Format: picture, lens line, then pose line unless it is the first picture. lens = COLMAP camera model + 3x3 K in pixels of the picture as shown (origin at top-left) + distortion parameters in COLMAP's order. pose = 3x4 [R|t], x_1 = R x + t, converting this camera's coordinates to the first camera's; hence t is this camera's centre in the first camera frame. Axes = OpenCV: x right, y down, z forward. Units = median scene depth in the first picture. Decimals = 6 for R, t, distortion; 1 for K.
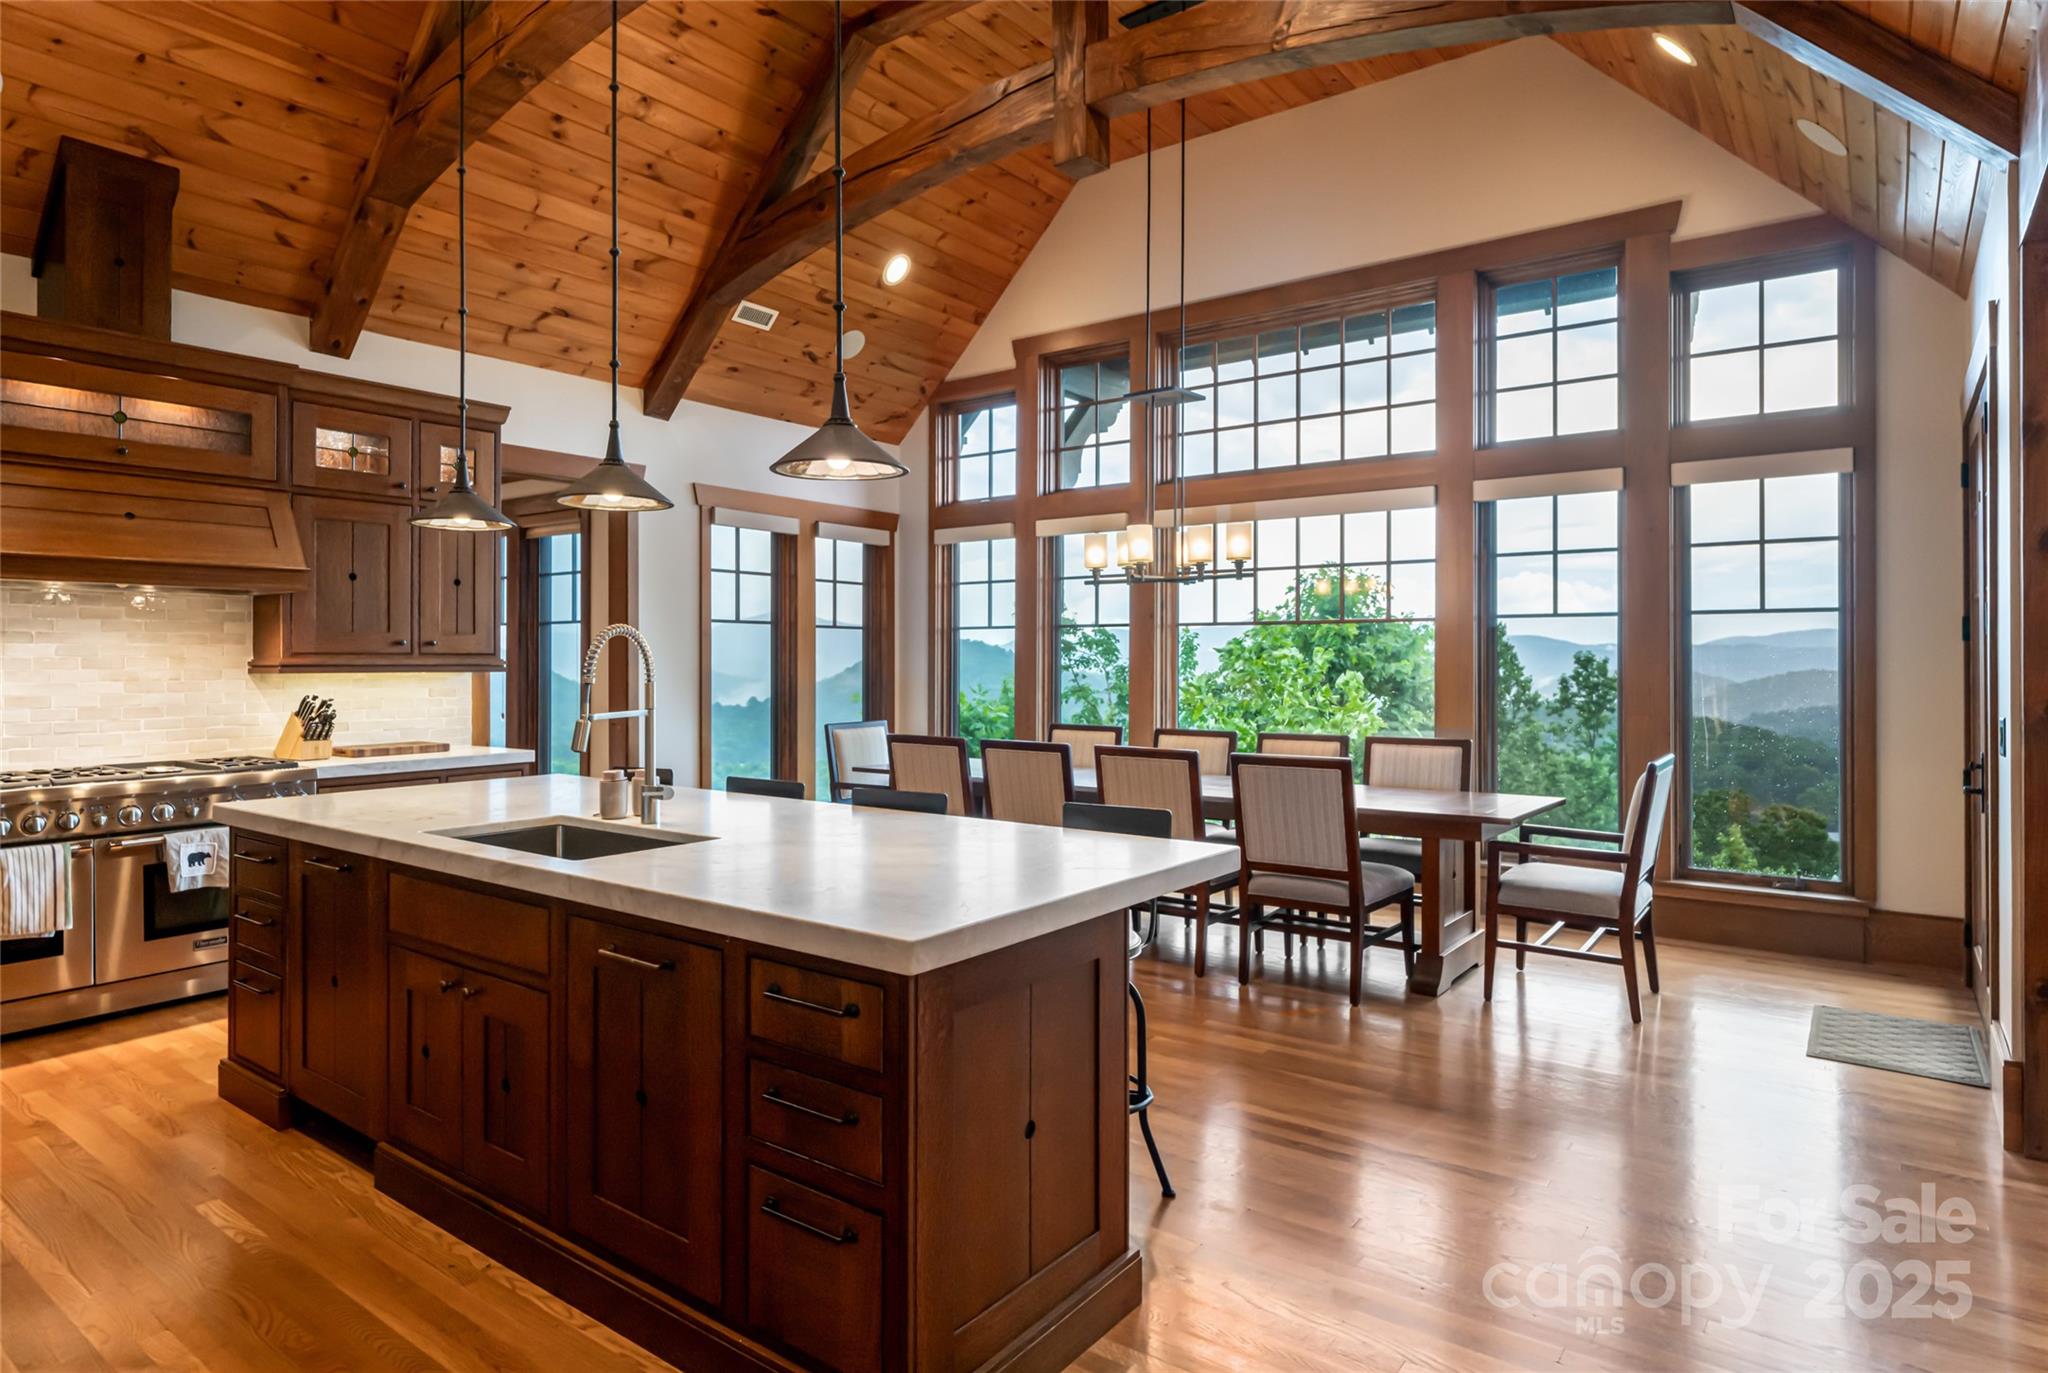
lens RADIAL K [[1161.3, 0, 1020.0], [0, 1161.3, 666.3], [0, 0, 1]] dist [-0.010433, 0.002076]
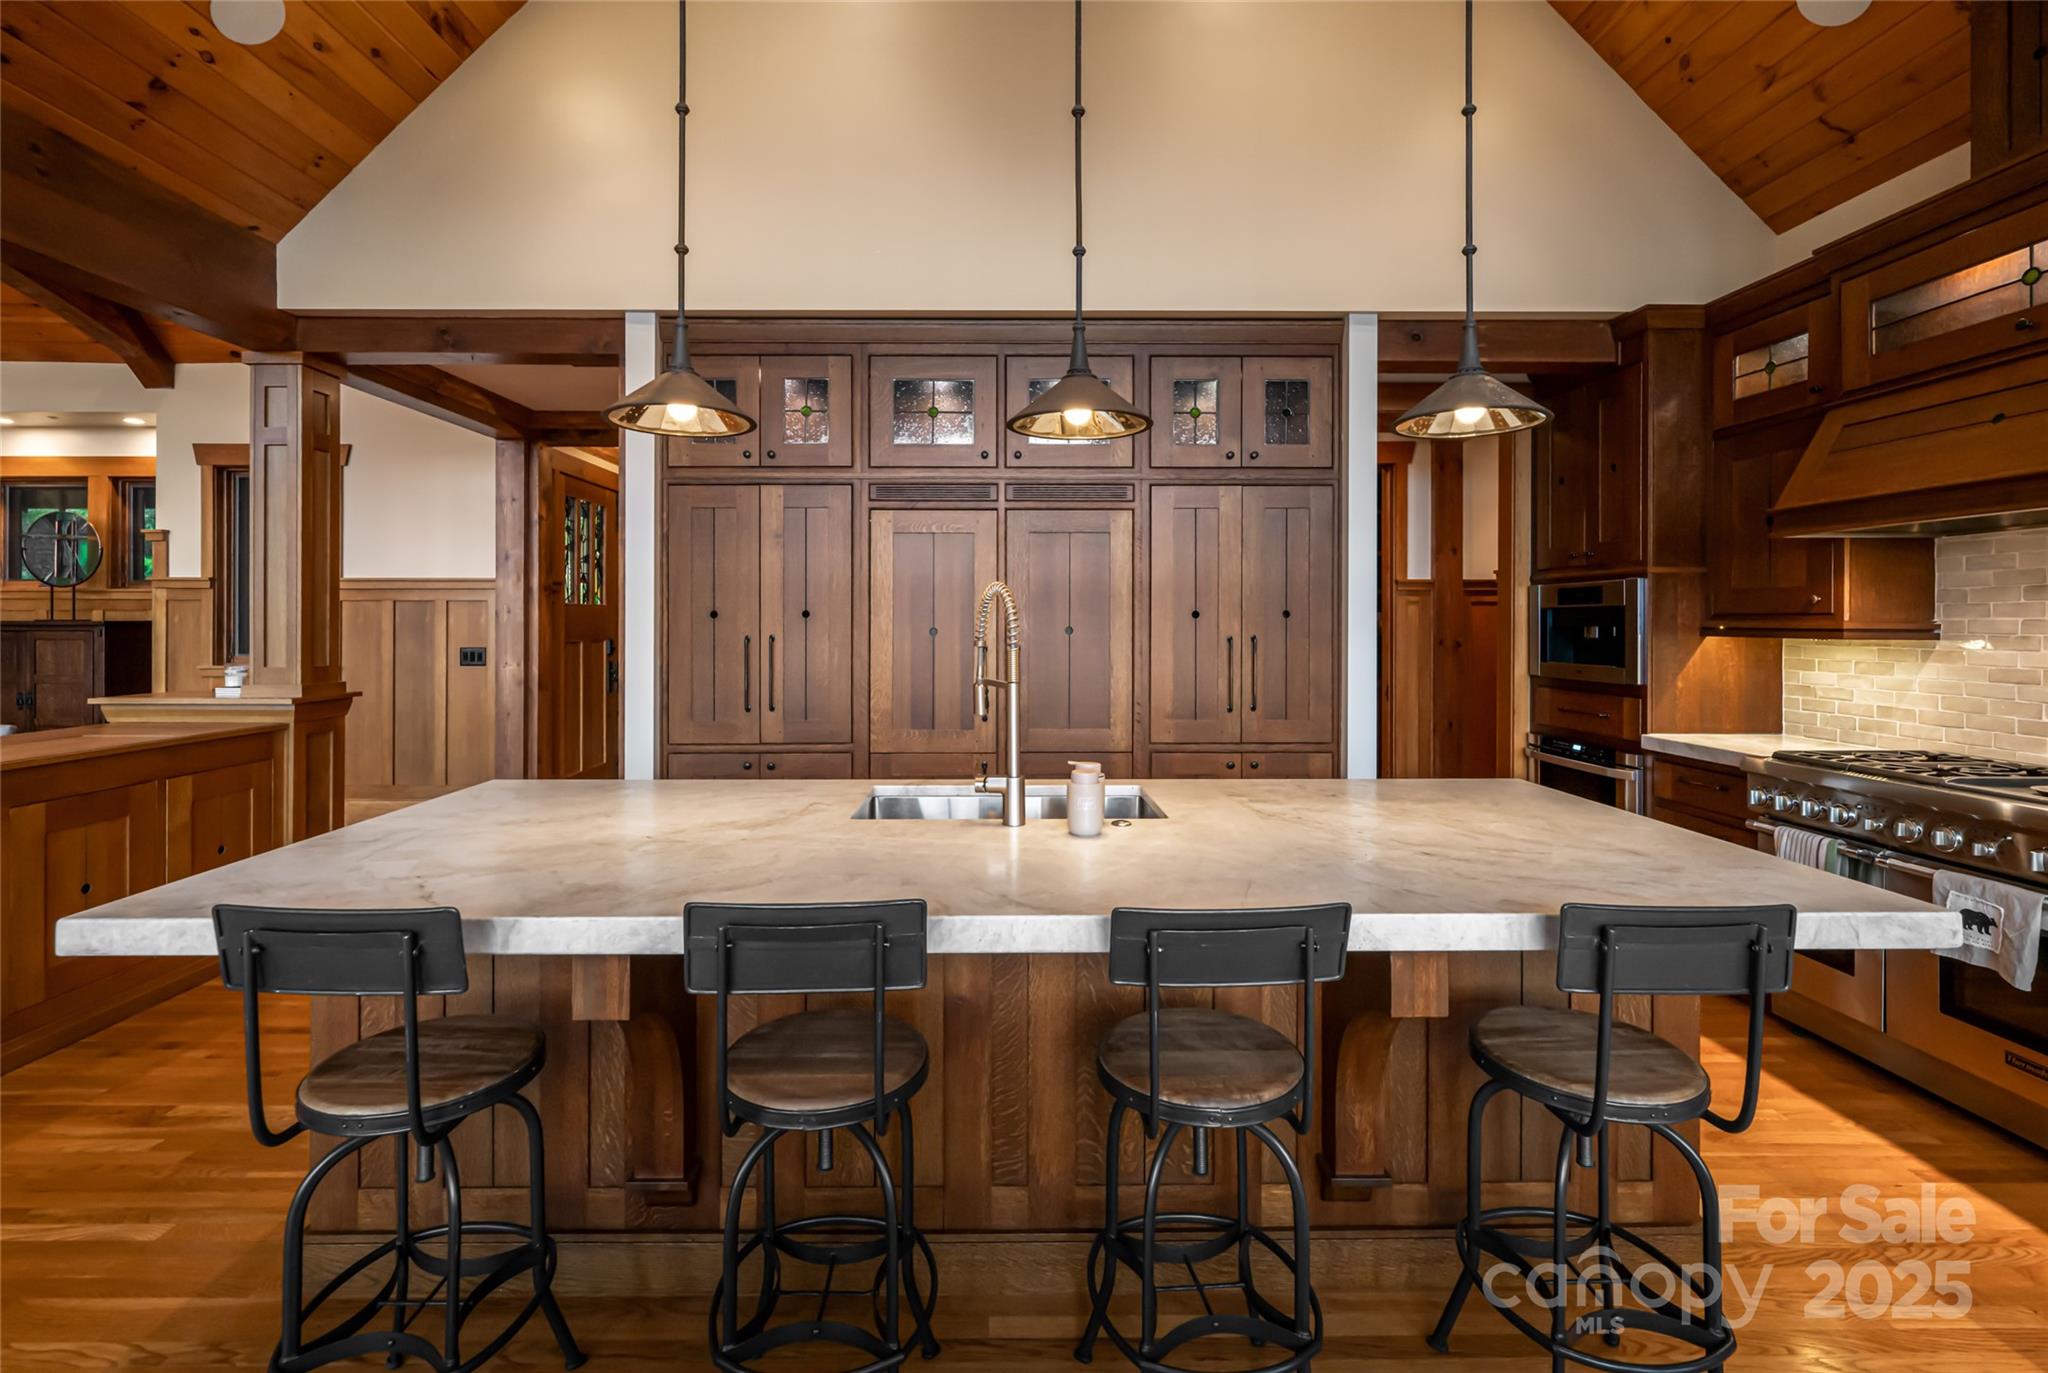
lens RADIAL K [[902.7, 0, 980.2], [0, 902.7, 617.0], [0, 0, 1]] dist [0.004195, -0.000099]
pose [[-0.799527, -0.003230, -0.600622, 0.041195], [-0.002081, 0.999994, -0.002608, -0.004089], [0.600627, -0.000835, -0.799529, 0.711524]]
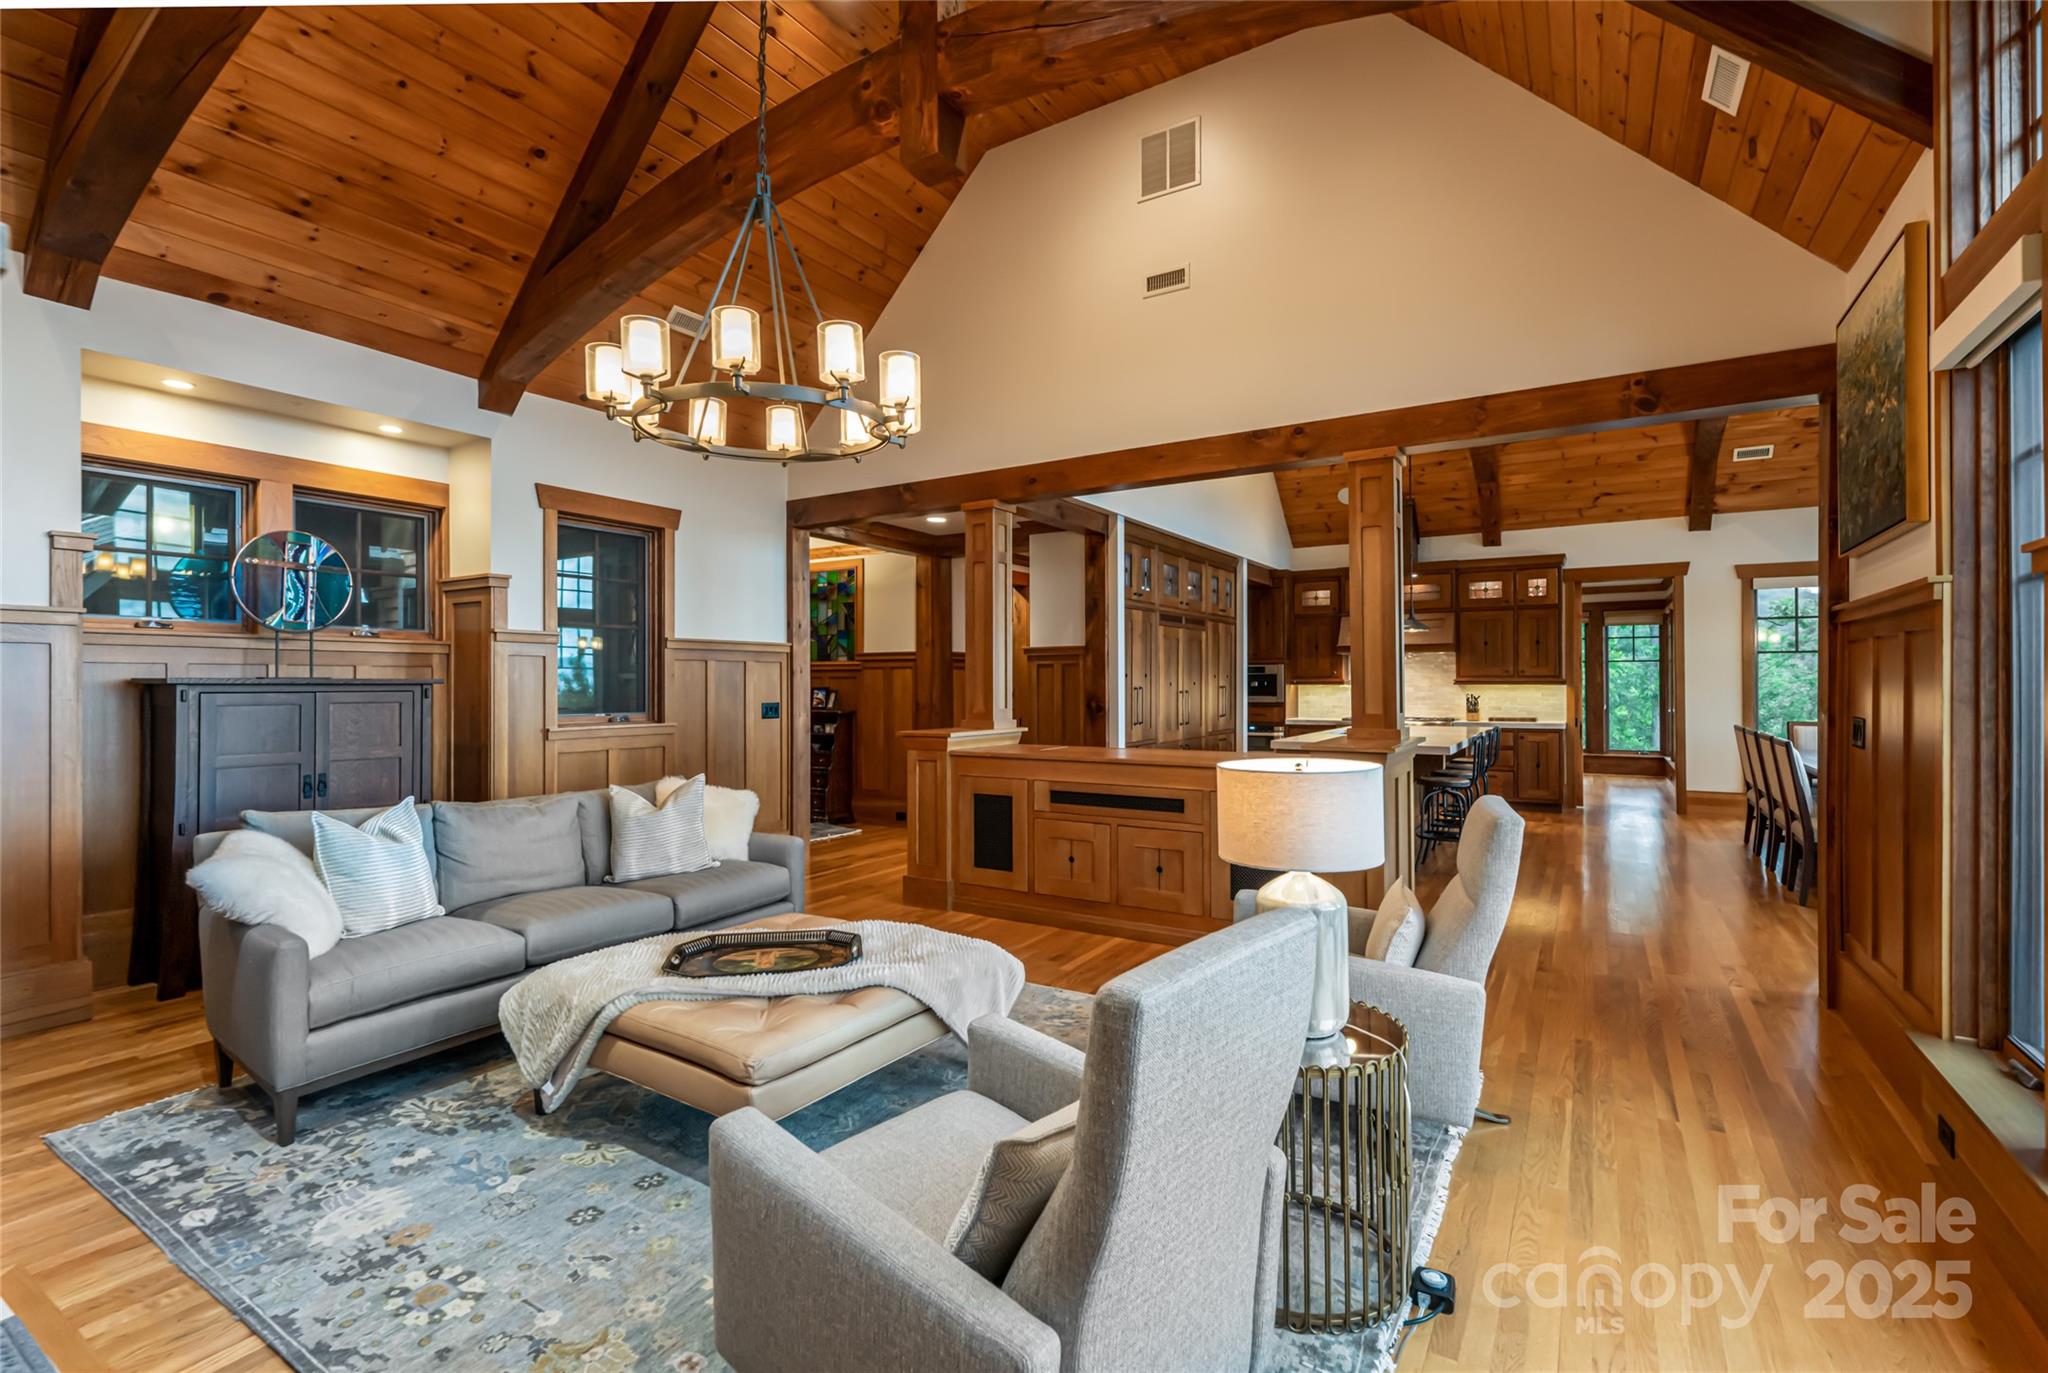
lens RADIAL K [[938.6, 0, 1021.8], [0, 938.6, 675.0], [0, 0, 1]] dist [0.003186, 0.001636]
pose [[0.085361, -0.008434, -0.996314, 0.959830], [-0.000911, 0.999963, -0.008543, 0.002495], [0.996350, 0.001637, 0.085350, -0.072004]]
